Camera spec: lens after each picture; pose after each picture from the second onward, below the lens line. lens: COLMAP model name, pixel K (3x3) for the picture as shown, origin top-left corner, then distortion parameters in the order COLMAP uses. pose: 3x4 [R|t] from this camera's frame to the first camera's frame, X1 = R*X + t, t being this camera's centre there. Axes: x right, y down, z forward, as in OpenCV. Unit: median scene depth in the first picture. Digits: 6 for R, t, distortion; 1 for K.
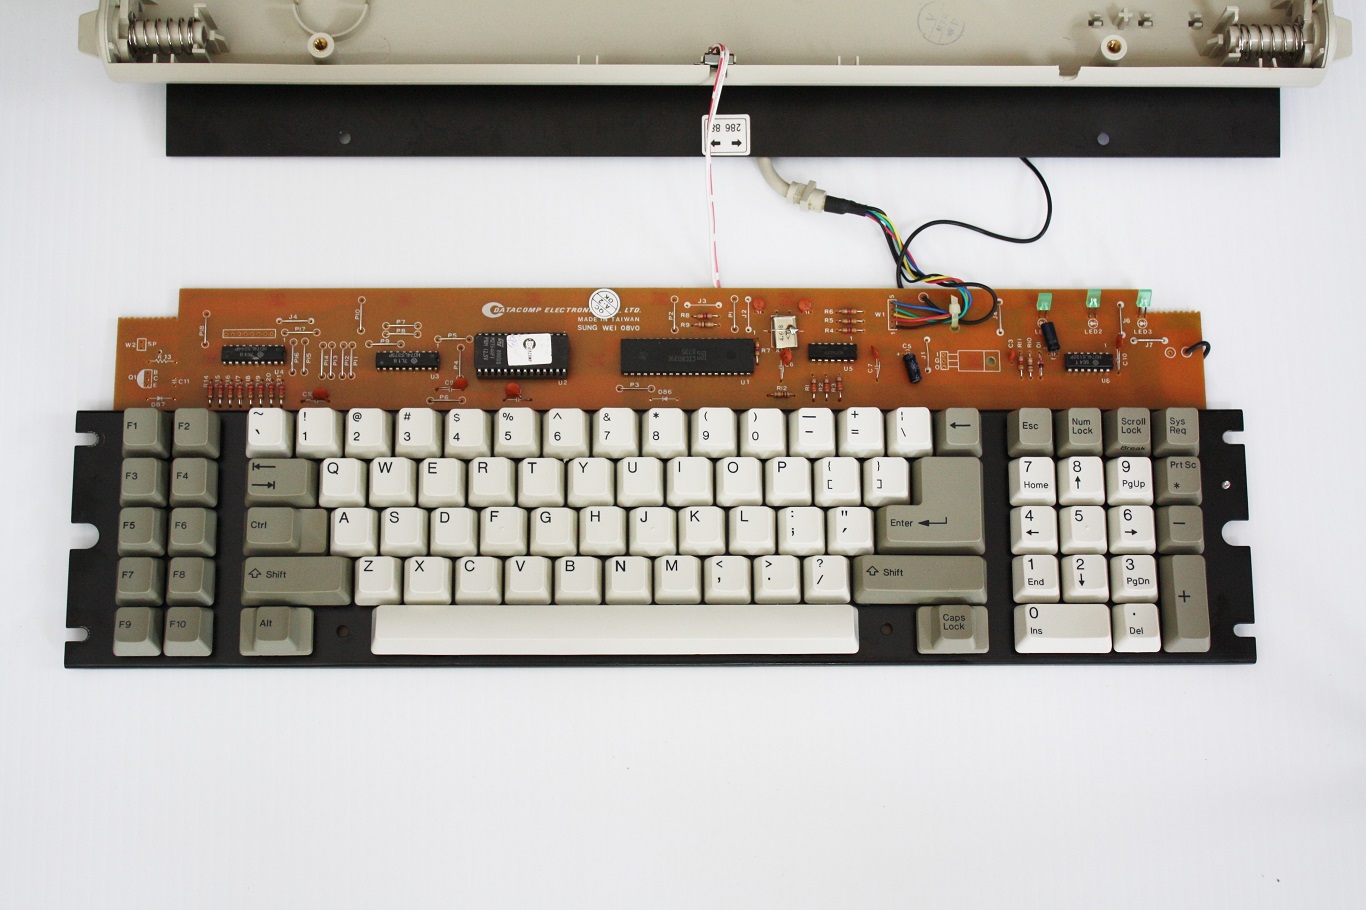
lens RADIAL K [[1356.5, 0, 680.8], [0, 1356.5, 455.0], [0, 0, 1]] dist [0.008087, 0.000000]
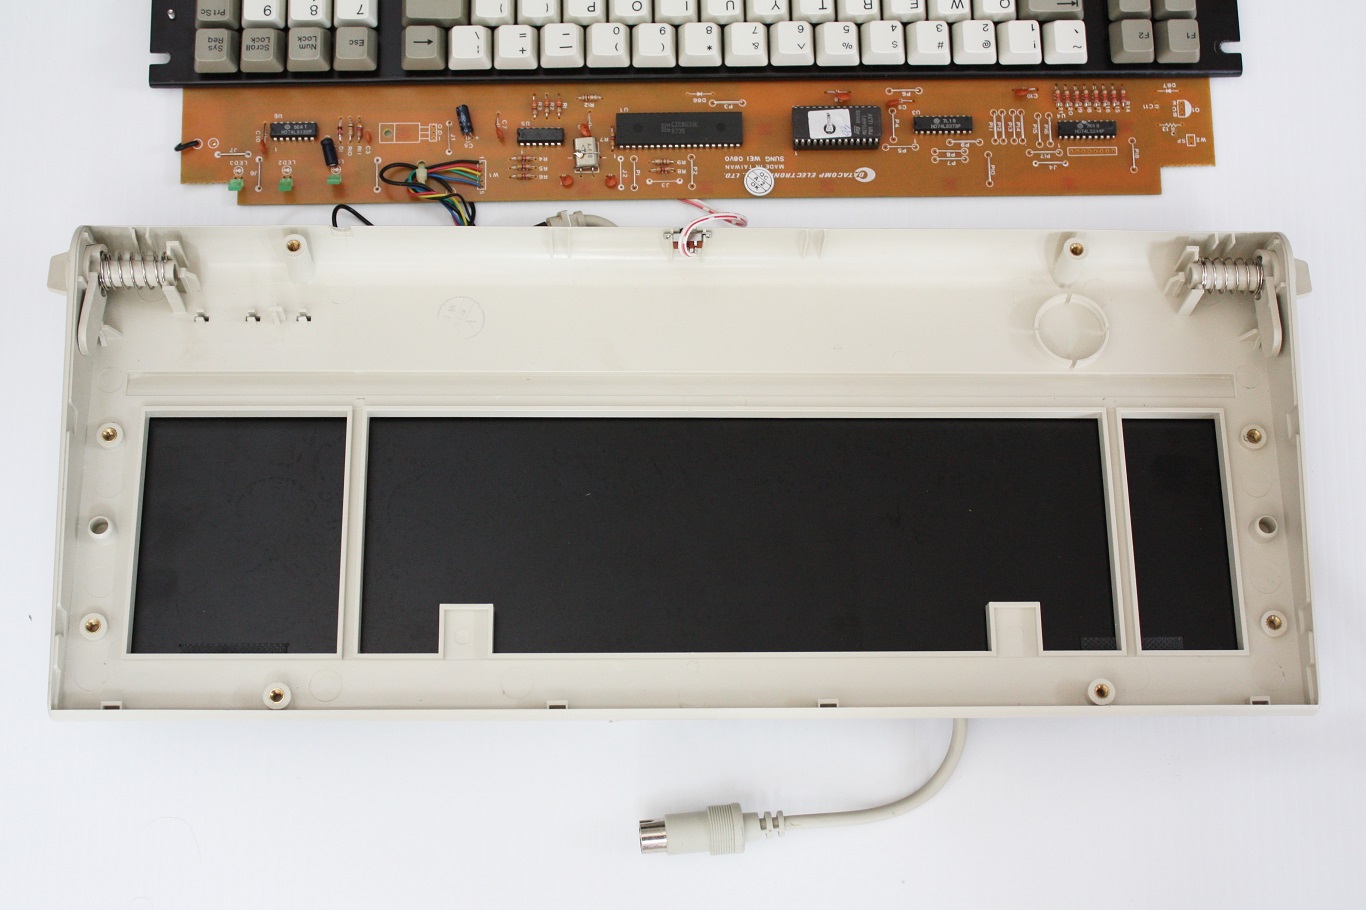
lens RADIAL K [[1323.4, 0, 680.3], [0, 1323.4, 454.8], [0, 0, 1]] dist [0.004046, 0.000000]
pose [[-0.999268, 0.007915, -0.037418, 0.044207], [-0.017642, -0.963443, 0.267334, -0.586984], [-0.033934, 0.267798, 0.962877, 0.078416]]
